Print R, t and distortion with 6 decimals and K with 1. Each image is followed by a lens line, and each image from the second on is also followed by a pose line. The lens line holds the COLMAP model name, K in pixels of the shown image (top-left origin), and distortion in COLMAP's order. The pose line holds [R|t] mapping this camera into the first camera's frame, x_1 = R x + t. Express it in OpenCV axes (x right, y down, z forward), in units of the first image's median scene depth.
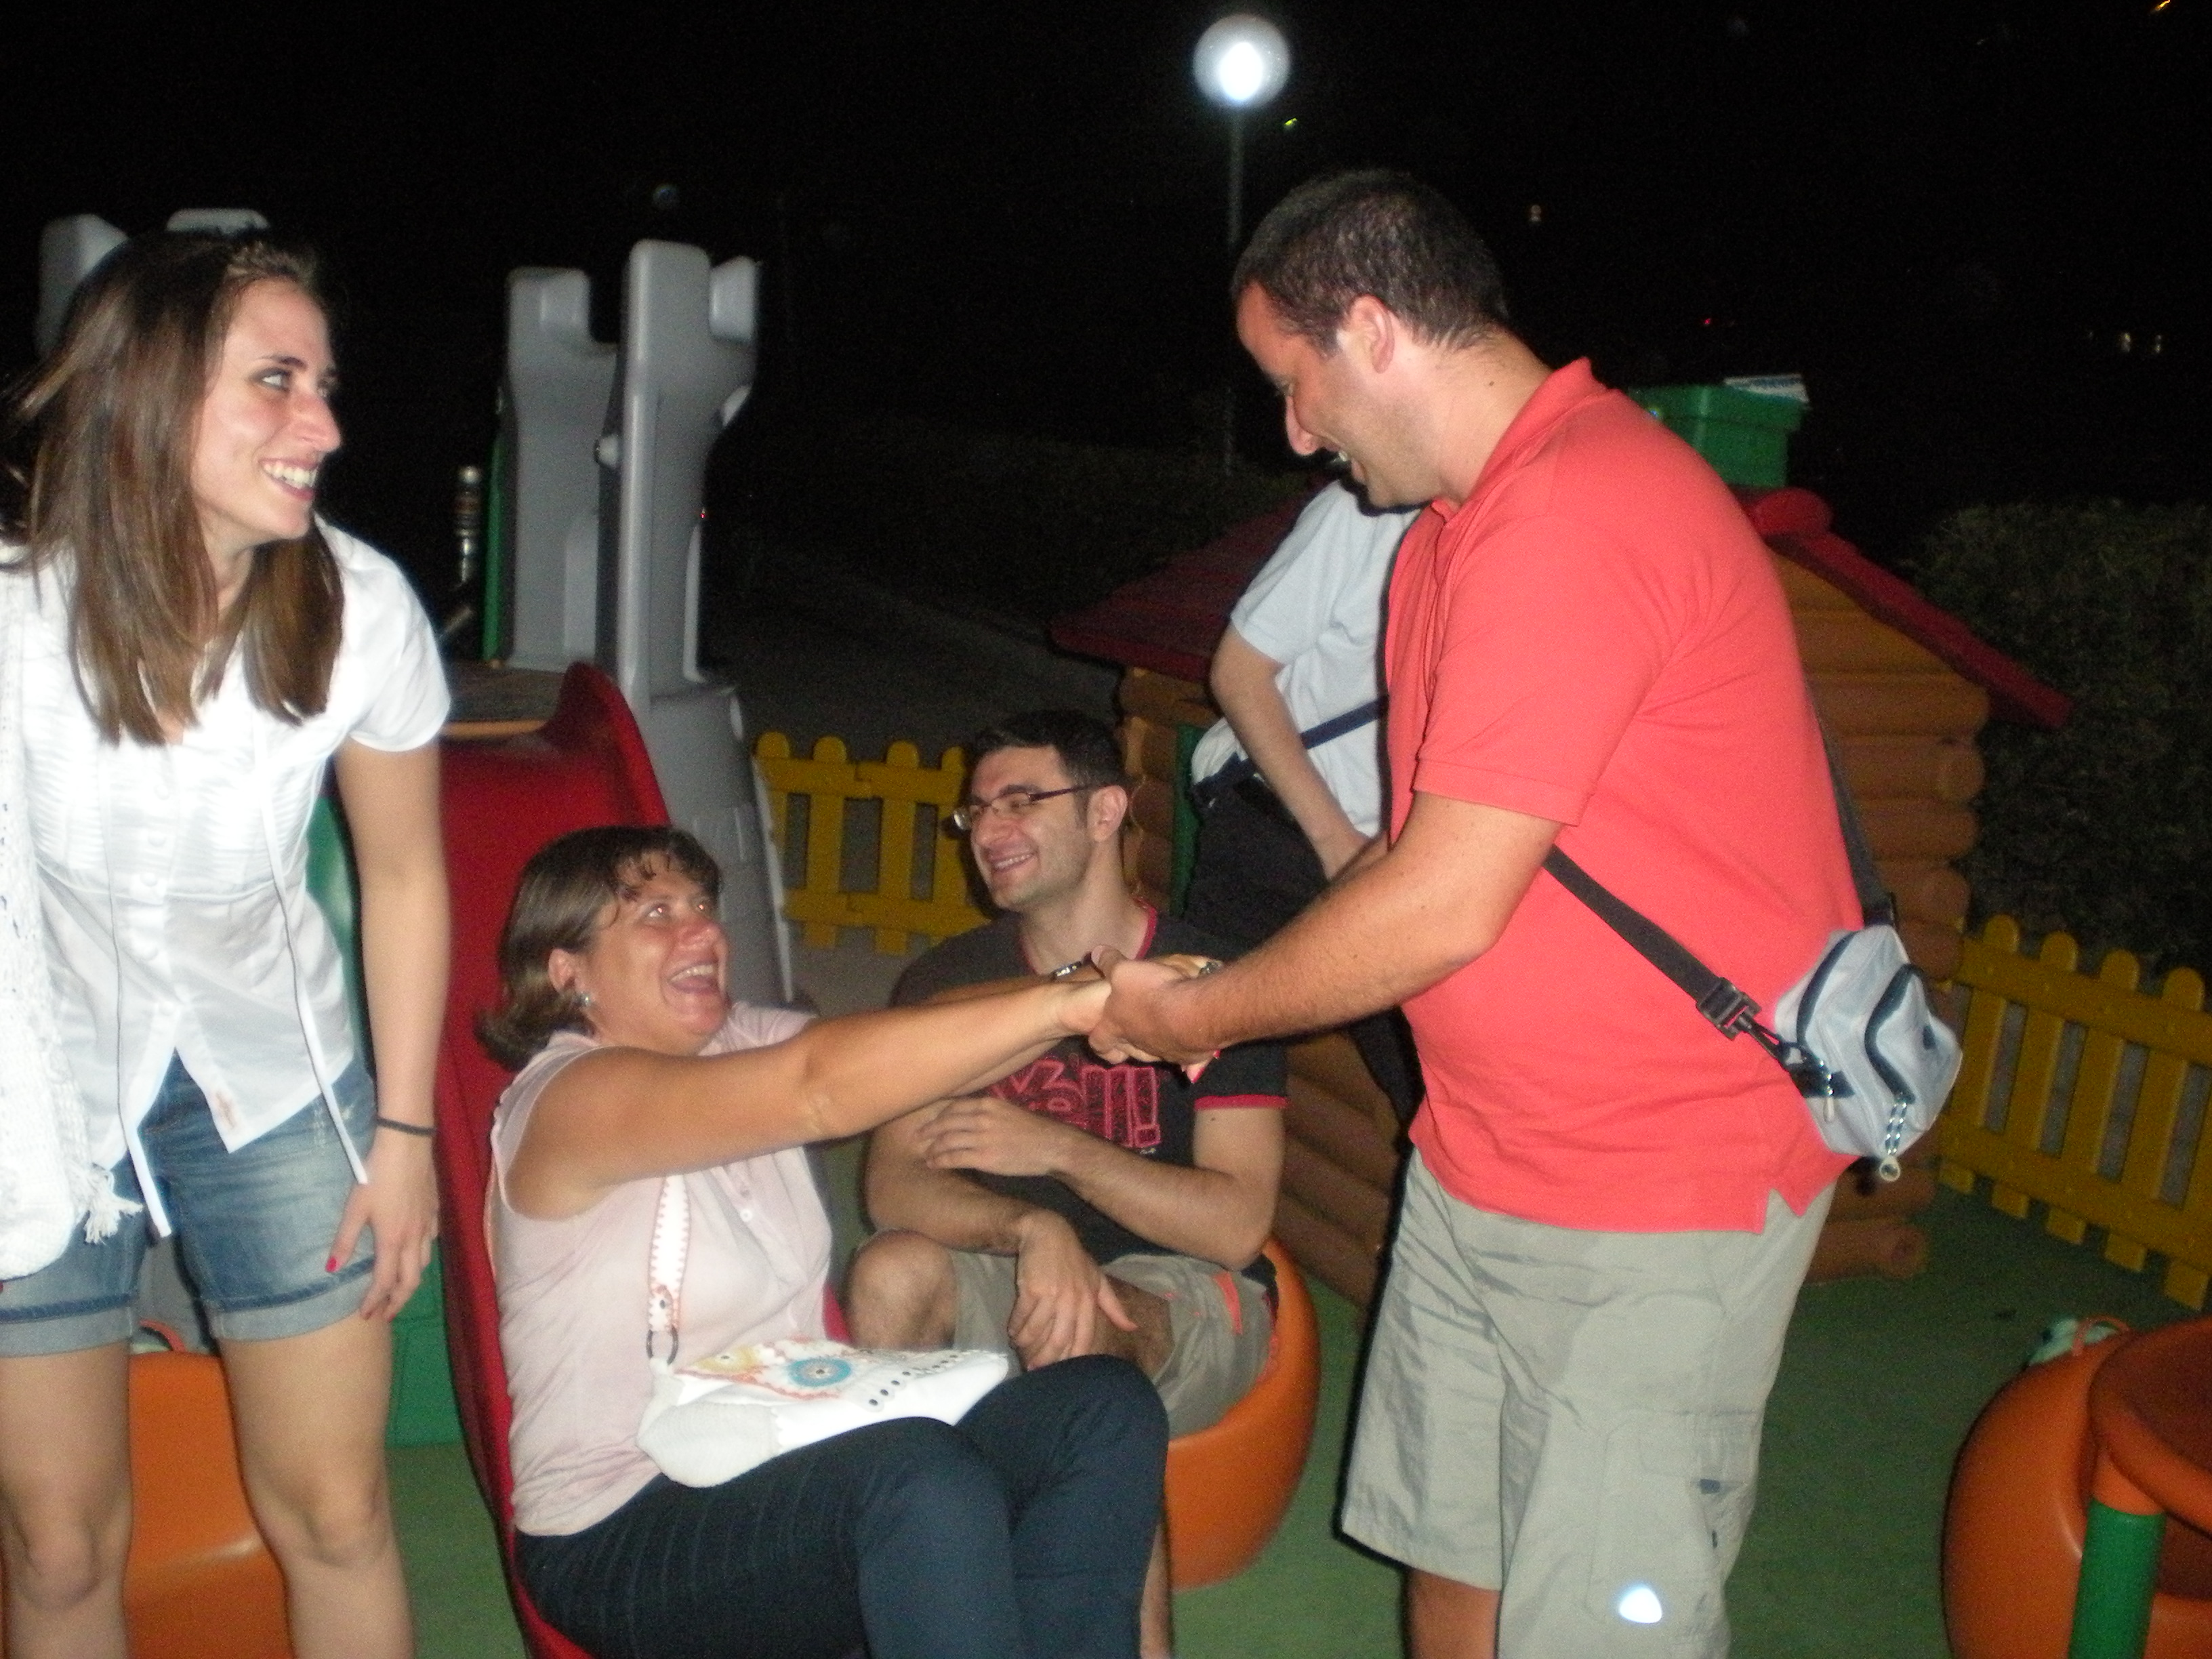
lens RADIAL K [[2438.1, 0, 1270.4], [0, 2438.1, 785.5], [0, 0, 1]] dist [0.000239, -0.467057]
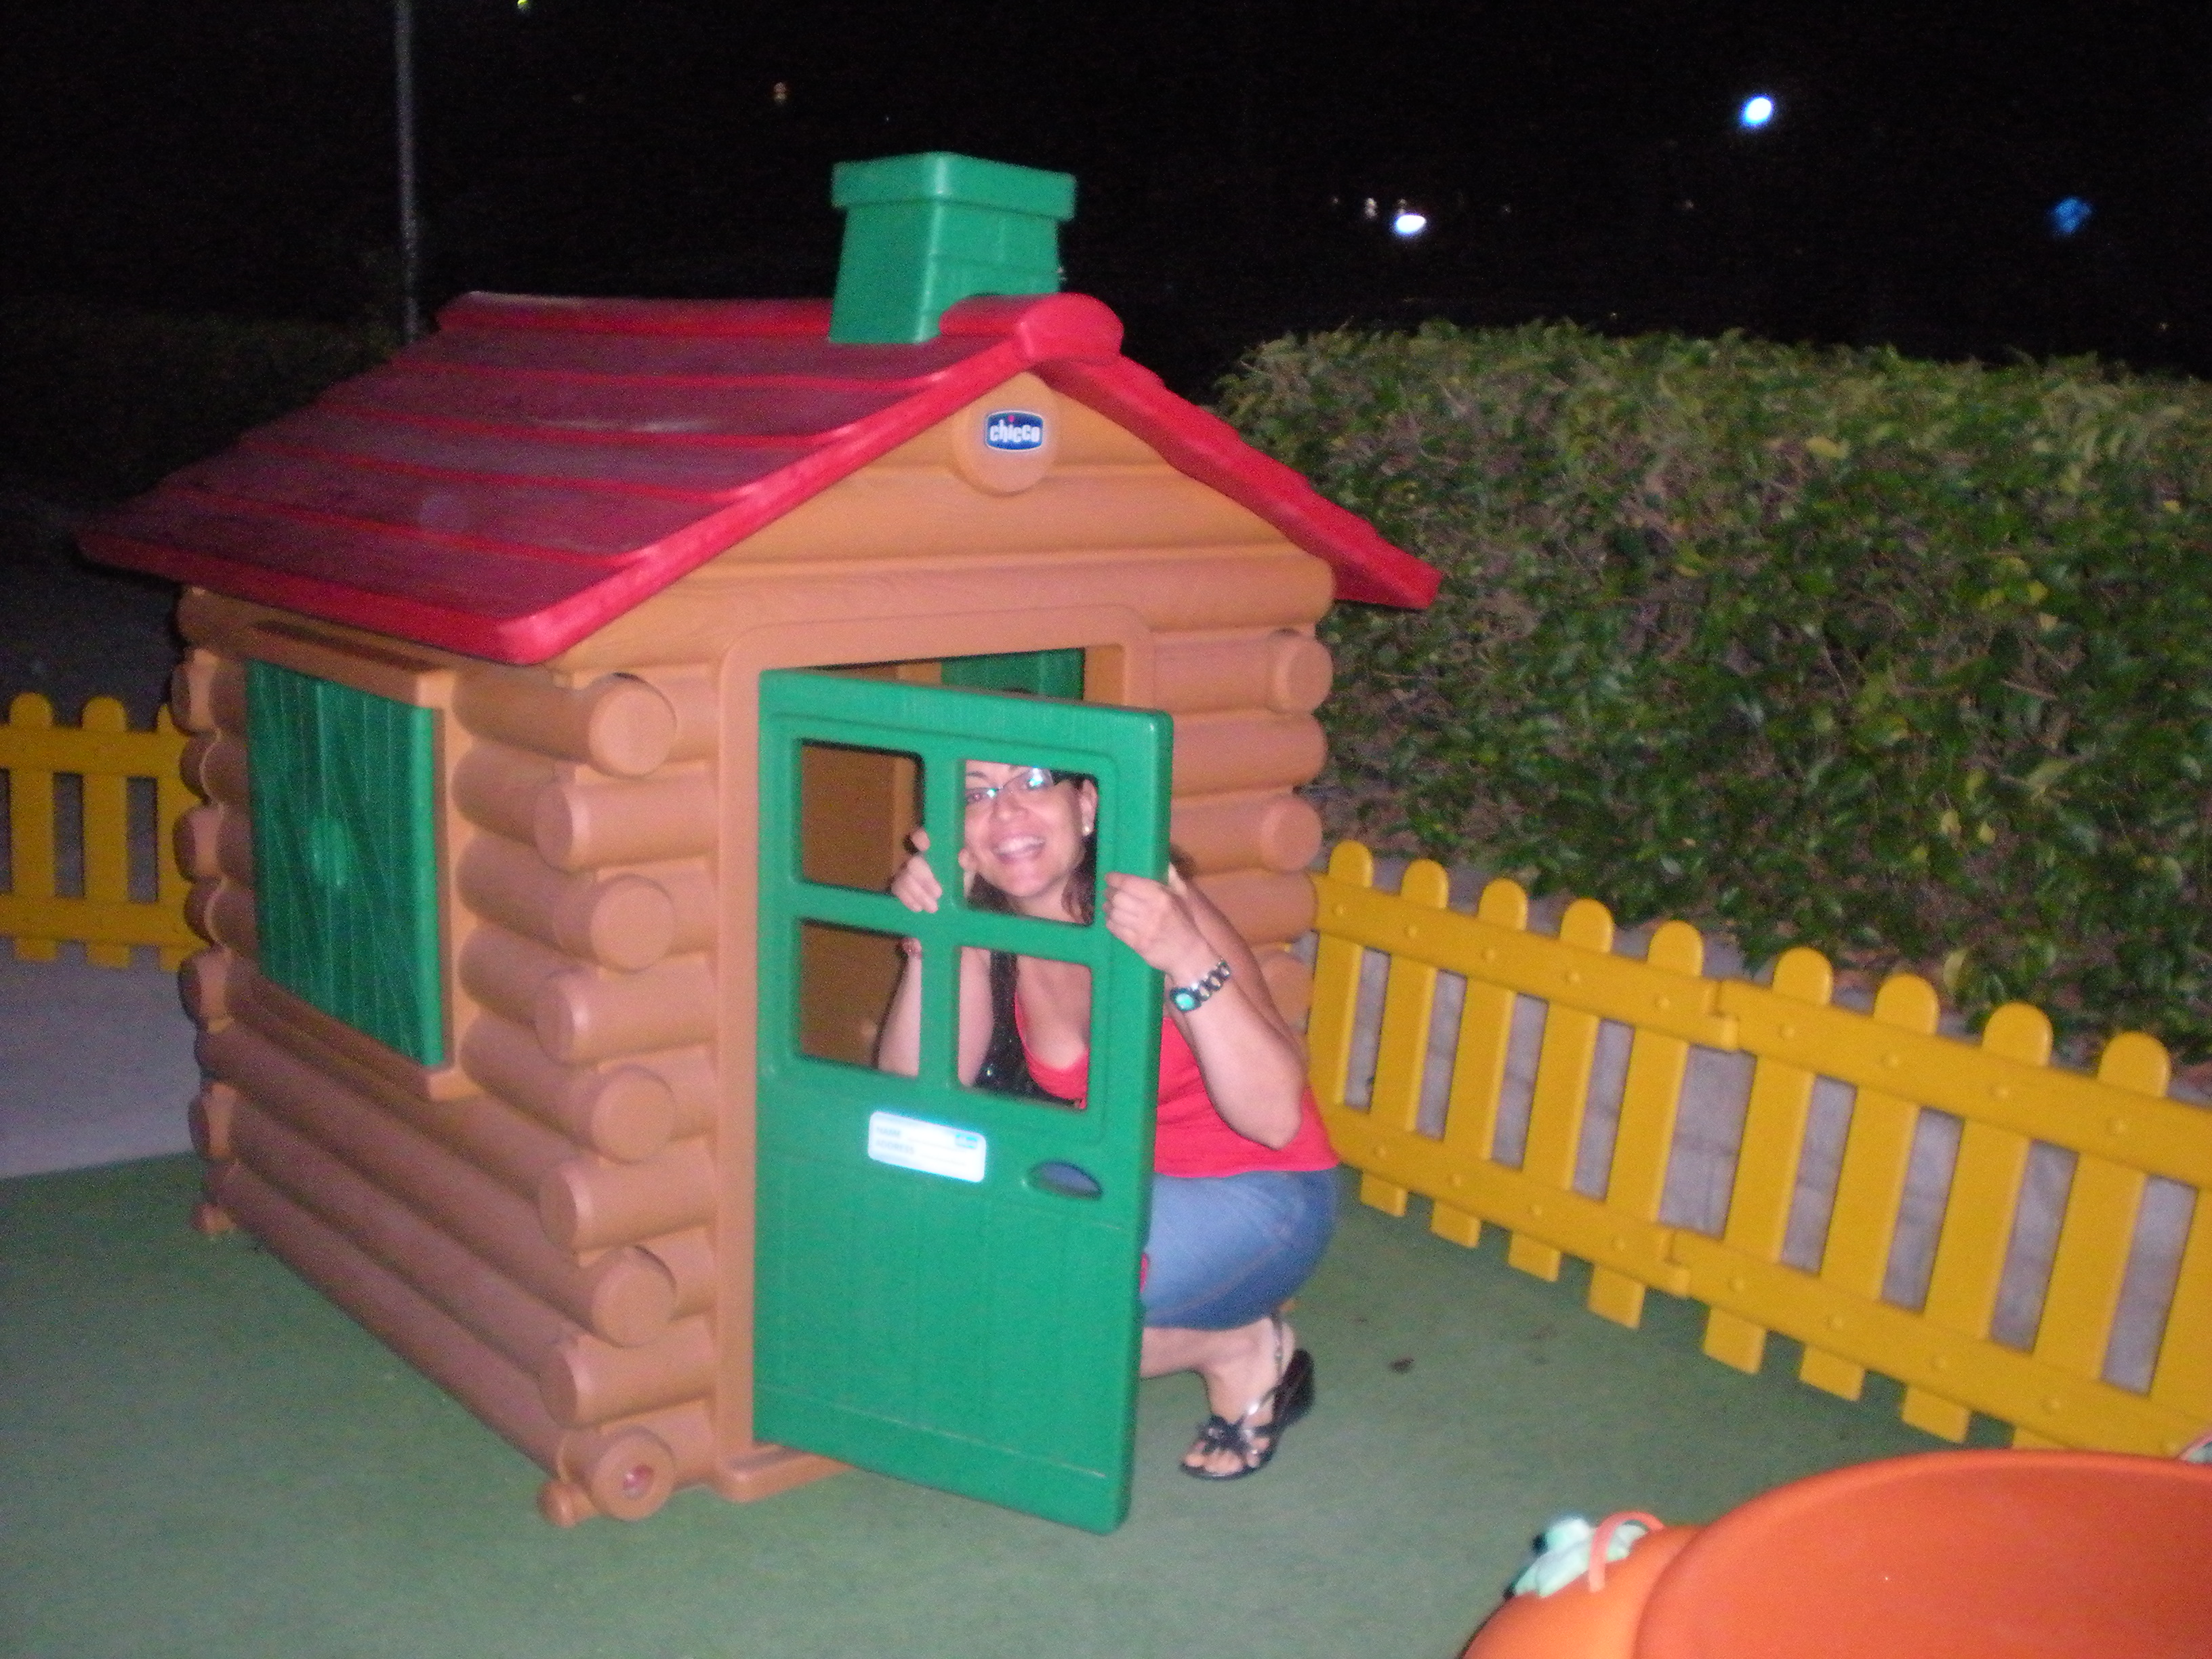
lens RADIAL K [[2438.1, 0, 1270.4], [0, 2438.1, 785.5], [0, 0, 1]] dist [0.000239, -0.467057]
pose [[0.954447, -0.068201, 0.290480, 0.041237], [0.054069, 0.996942, 0.056412, -0.011896], [-0.293440, -0.038136, 0.955217, 0.230903]]
